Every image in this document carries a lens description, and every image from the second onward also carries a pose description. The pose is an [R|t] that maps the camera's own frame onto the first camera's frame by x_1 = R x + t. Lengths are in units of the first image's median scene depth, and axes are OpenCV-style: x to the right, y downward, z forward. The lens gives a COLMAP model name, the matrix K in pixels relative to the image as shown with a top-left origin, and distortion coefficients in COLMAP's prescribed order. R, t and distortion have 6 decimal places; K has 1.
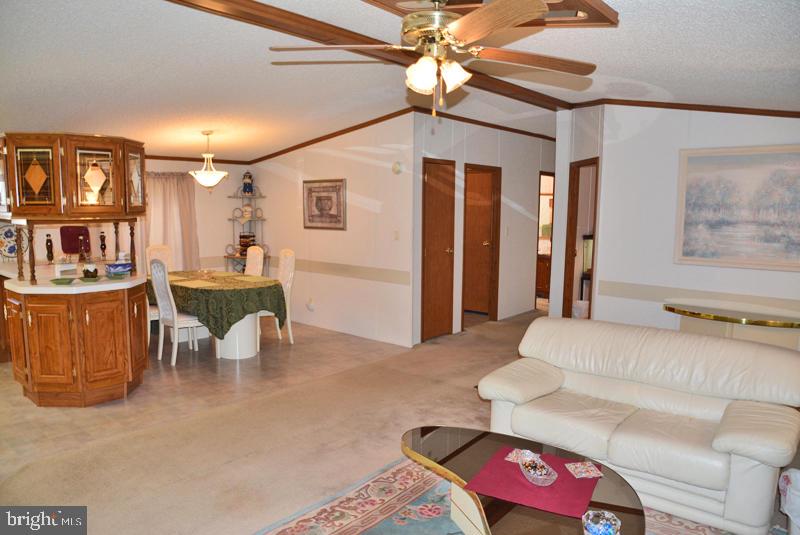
lens RADIAL K [[562.3, 0, 390.9], [0, 562.3, 284.2], [0, 0, 1]] dist [-0.135639, 0.075726]
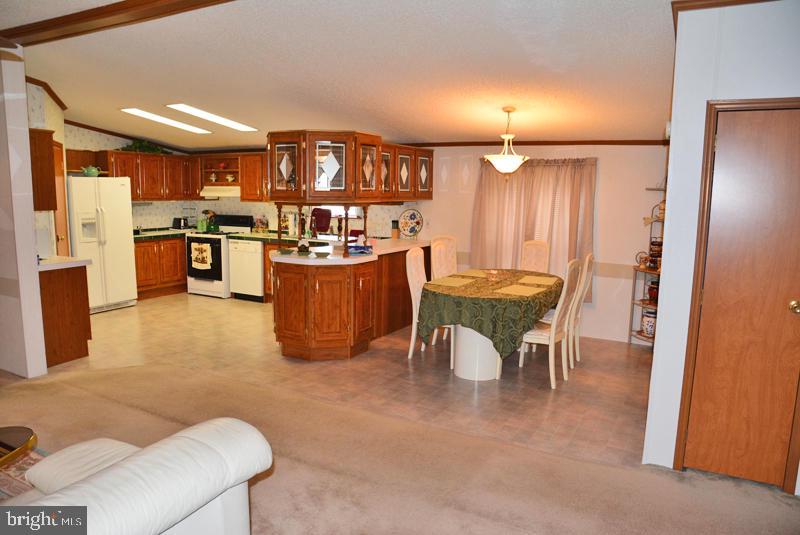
lens RADIAL K [[560.7, 0, 399.5], [0, 560.7, 284.3], [0, 0, 1]] dist [-0.136989, 0.076610]
pose [[0.204574, 0.152793, -0.966853, 0.511603], [-0.154532, 0.980397, 0.122236, -0.093810], [0.966576, 0.124403, 0.224175, 0.711222]]
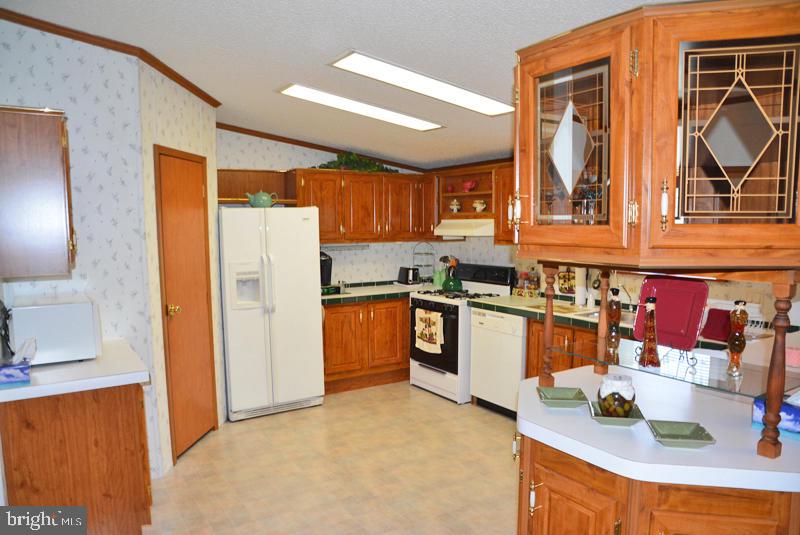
lens RADIAL K [[562.3, 0, 390.9], [0, 562.3, 284.2], [0, 0, 1]] dist [-0.135639, 0.075726]
pose [[-0.306626, 0.090557, -0.947513, -0.107966], [-0.128962, 0.982332, 0.135619, -0.101140], [0.943053, 0.163777, -0.289530, 0.718119]]
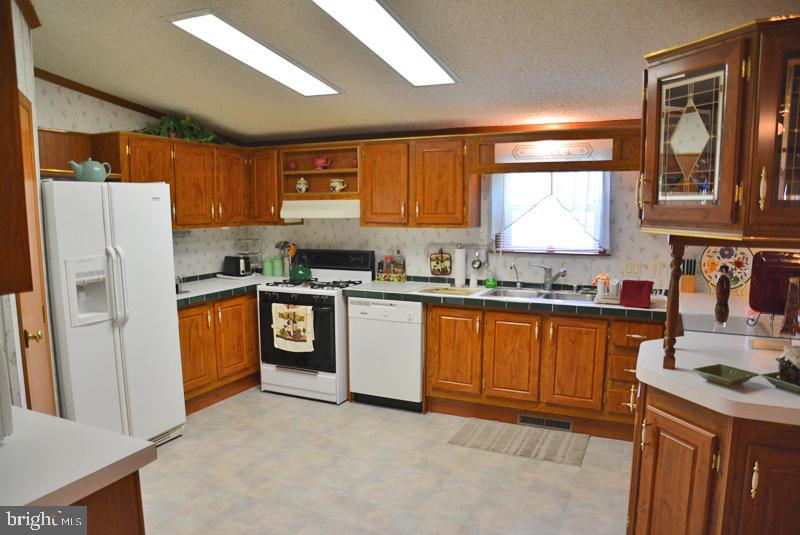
lens RADIAL K [[562.3, 0, 390.9], [0, 562.3, 284.2], [0, 0, 1]] dist [-0.135639, 0.075726]
pose [[0.252026, 0.118818, -0.960398, -0.190690], [-0.129548, 0.987643, 0.088193, -0.060710], [0.959010, 0.102191, 0.264305, 0.446572]]
